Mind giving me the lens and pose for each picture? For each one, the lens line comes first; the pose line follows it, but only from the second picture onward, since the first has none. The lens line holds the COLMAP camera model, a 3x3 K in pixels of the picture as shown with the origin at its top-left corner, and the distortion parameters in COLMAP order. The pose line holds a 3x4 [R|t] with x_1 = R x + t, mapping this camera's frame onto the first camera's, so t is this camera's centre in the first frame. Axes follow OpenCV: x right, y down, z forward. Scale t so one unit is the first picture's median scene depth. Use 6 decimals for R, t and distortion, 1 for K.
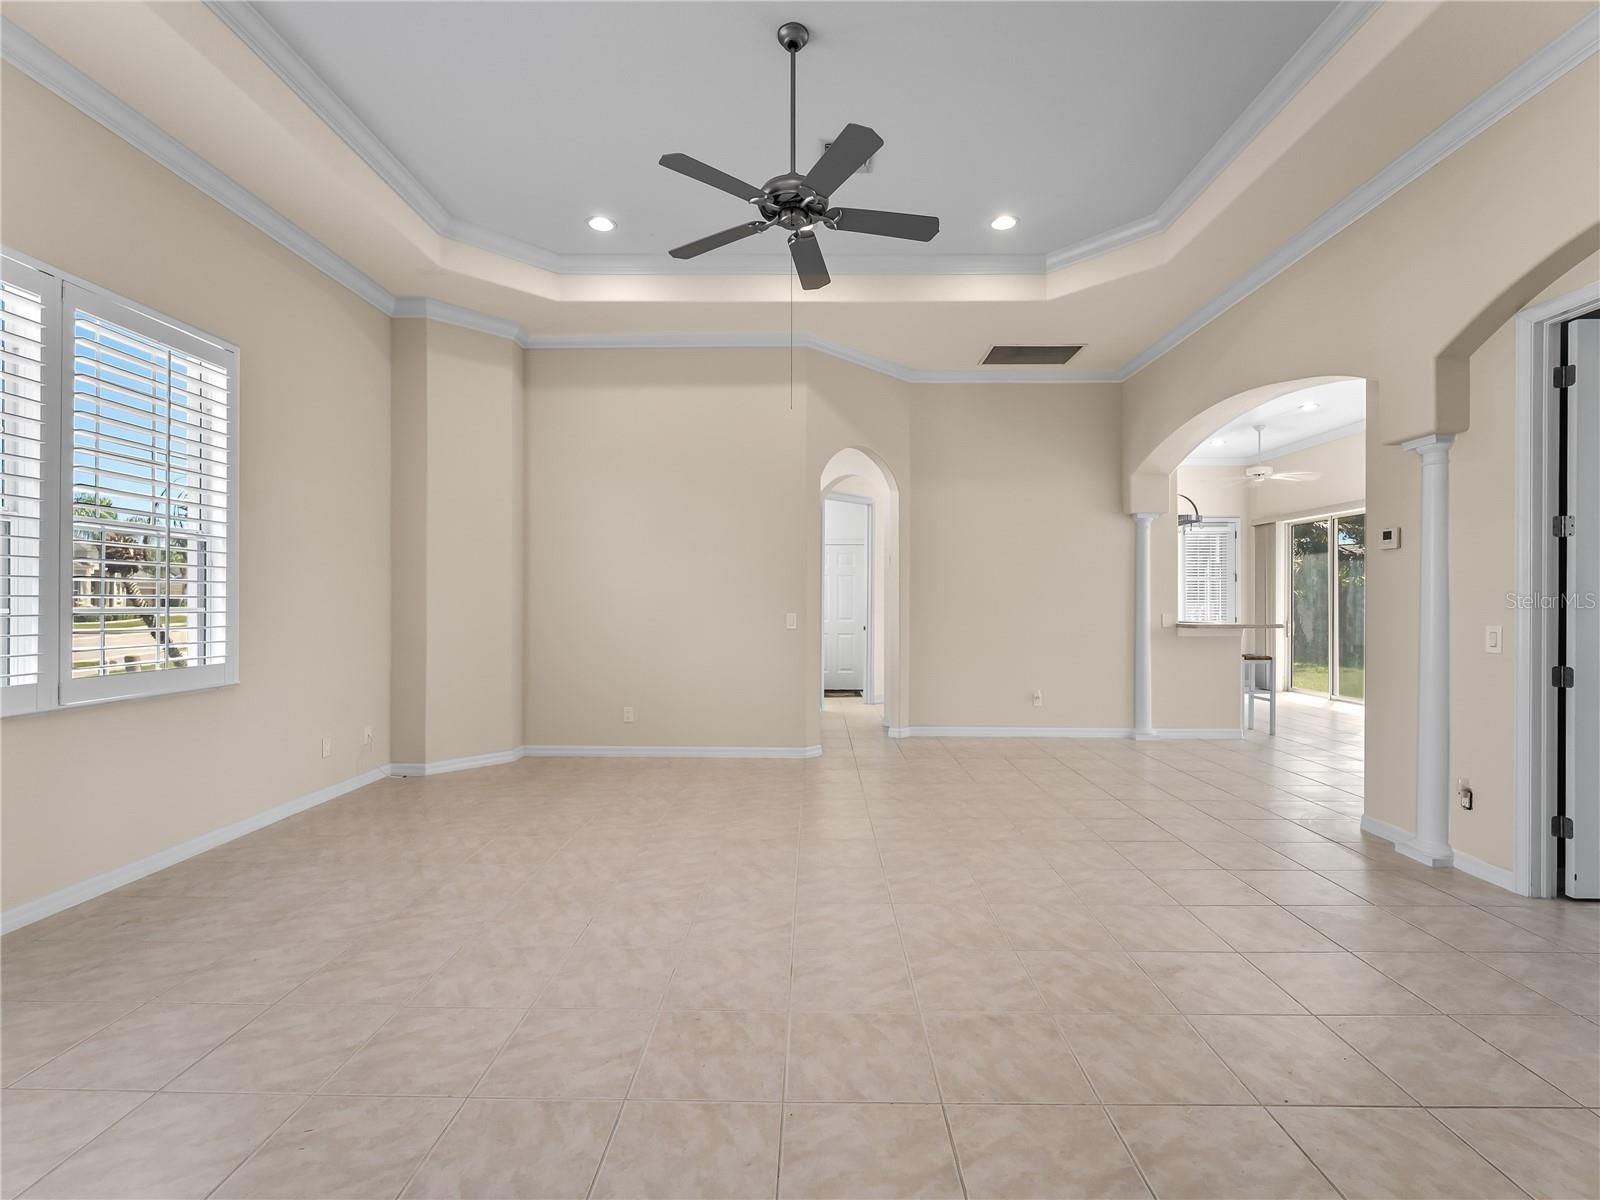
lens RADIAL K [[724.7, 0, 808.1], [0, 724.7, 601.2], [0, 0, 1]] dist [-0.002634, -0.001020]
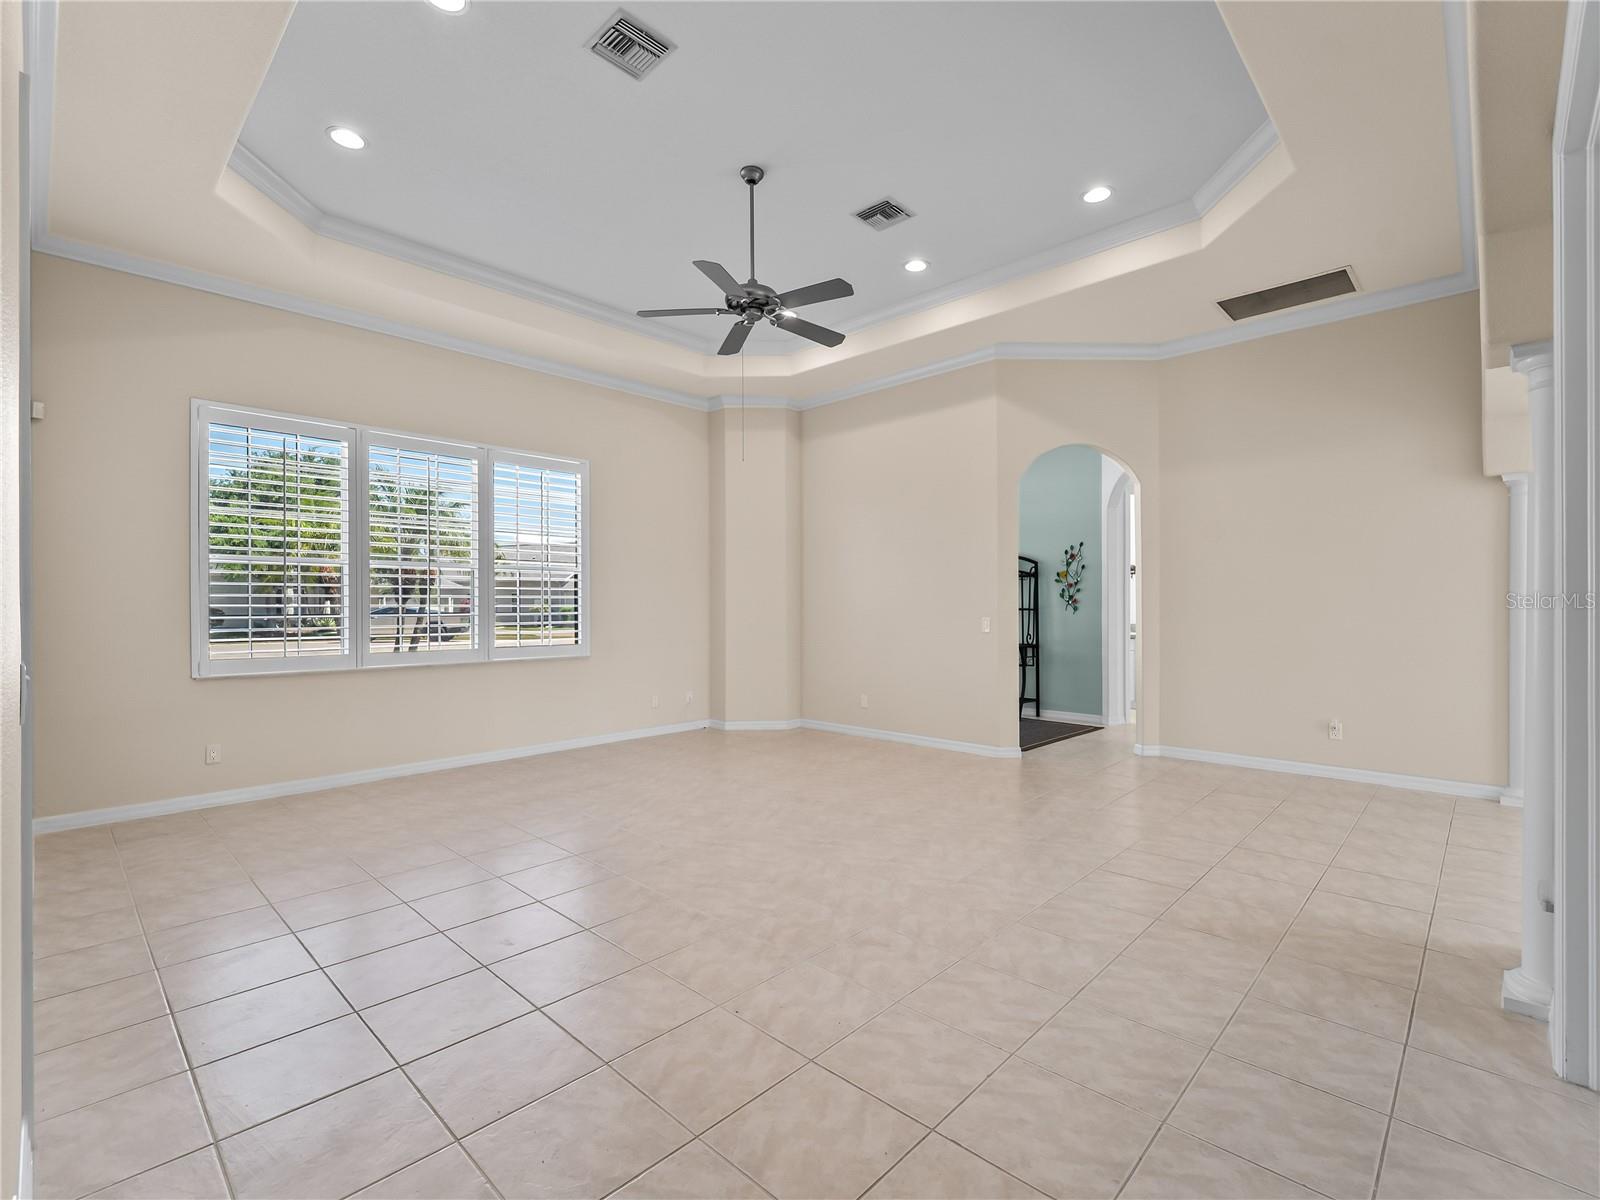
lens RADIAL K [[728.0, 0, 806.5], [0, 728.0, 609.2], [0, 0, 1]] dist [-0.001659, -0.000393]
pose [[0.733010, -0.002385, -0.680214, 0.722859], [0.005868, 0.999979, 0.002818, 0.000185], [0.680193, -0.006057, 0.733008, 0.077641]]
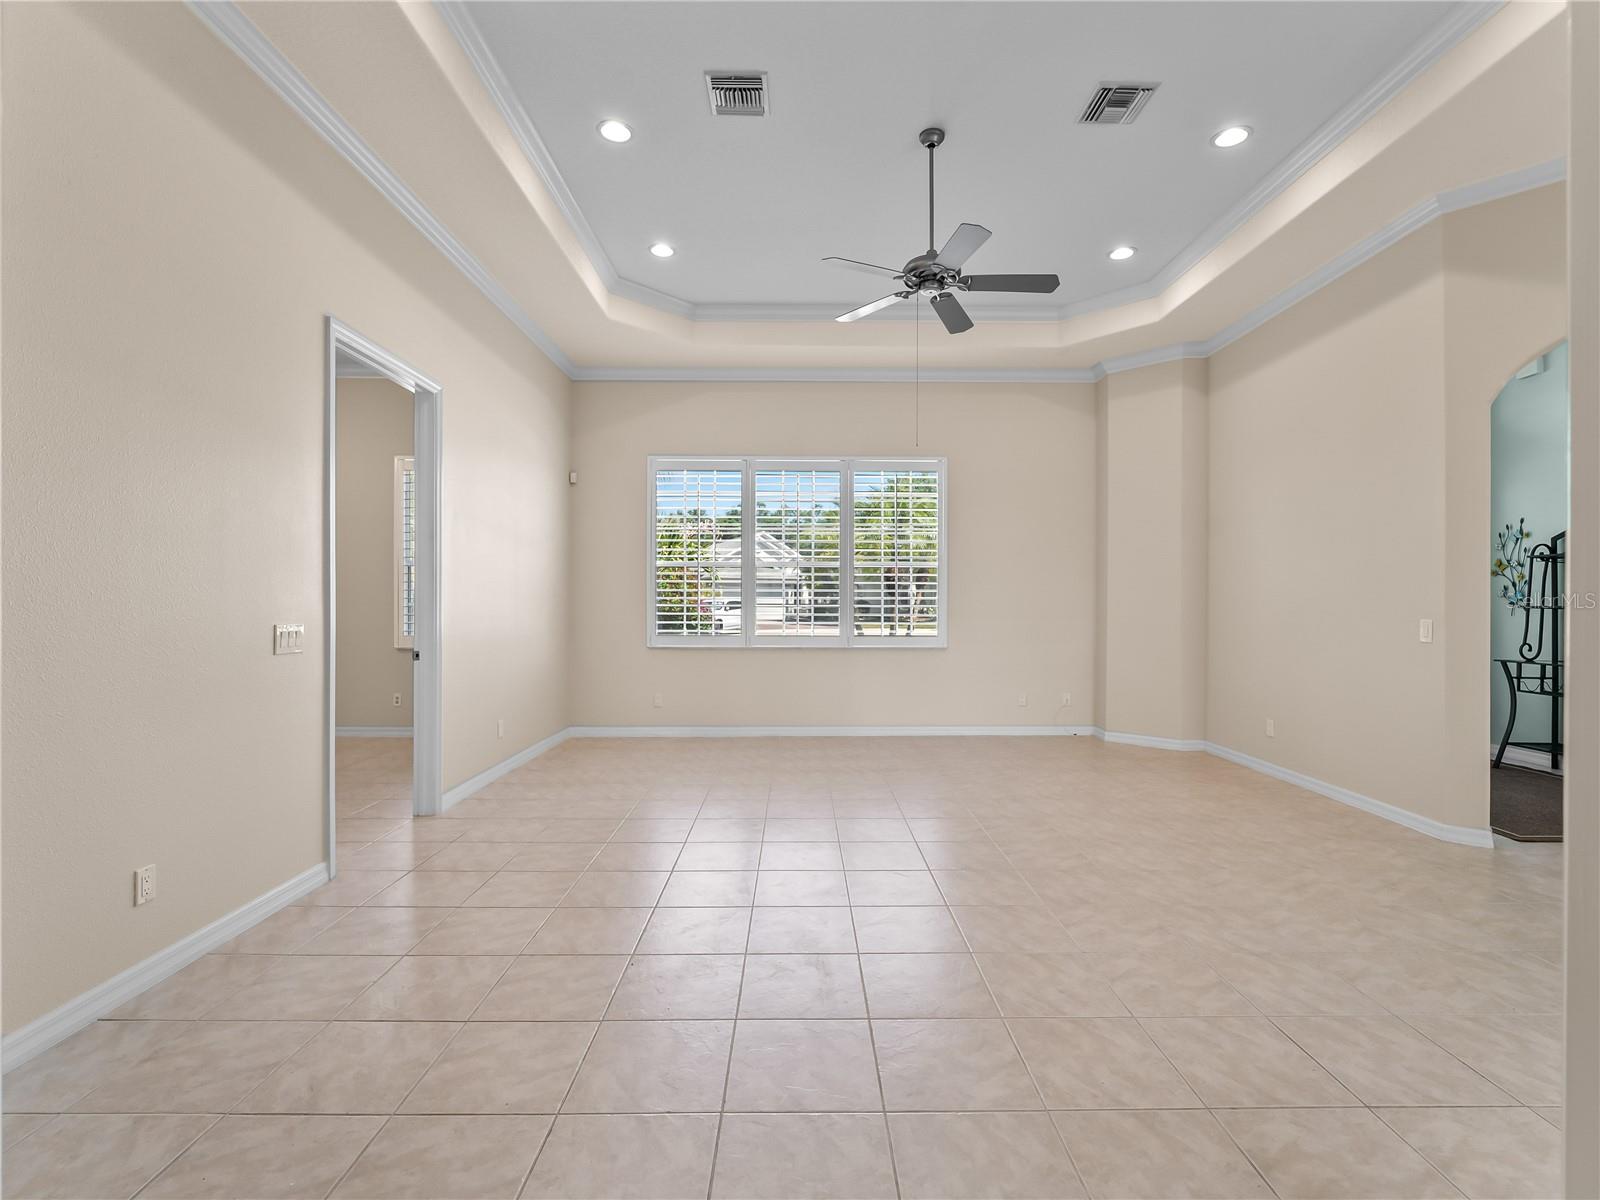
lens RADIAL K [[730.3, 0, 808.1], [0, 730.3, 603.3], [0, 0, 1]] dist [-0.000674, -0.000751]
pose [[0.020895, 0.001716, -0.999780, 0.927387], [-0.002418, 0.999996, 0.001666, 0.002555], [0.999779, 0.002383, 0.020899, 0.589018]]
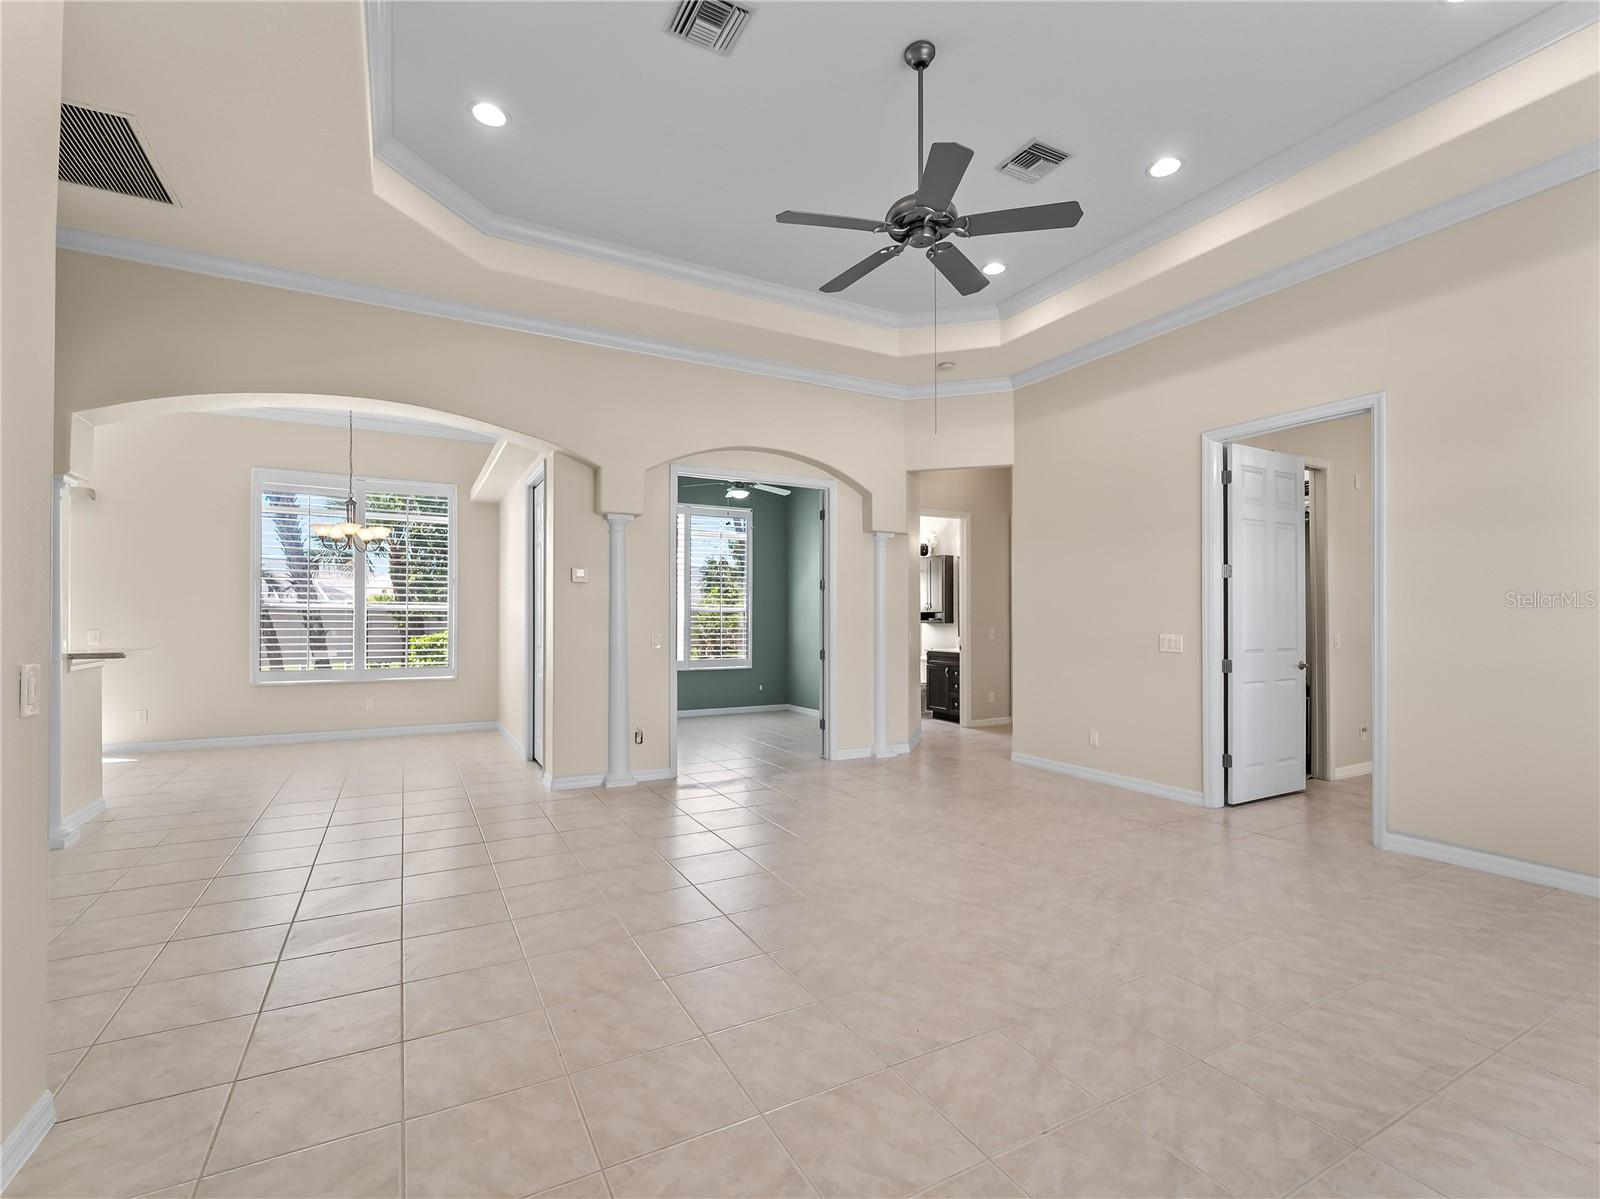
lens RADIAL K [[730.5, 0, 807.3], [0, 730.5, 614.1], [0, 0, 1]] dist [-0.000465, -0.001547]
pose [[-0.490744, 0.004248, 0.871294, -0.626436], [0.000414, 0.999989, -0.004643, -0.003575], [-0.871304, -0.001918, -0.490740, 1.250146]]
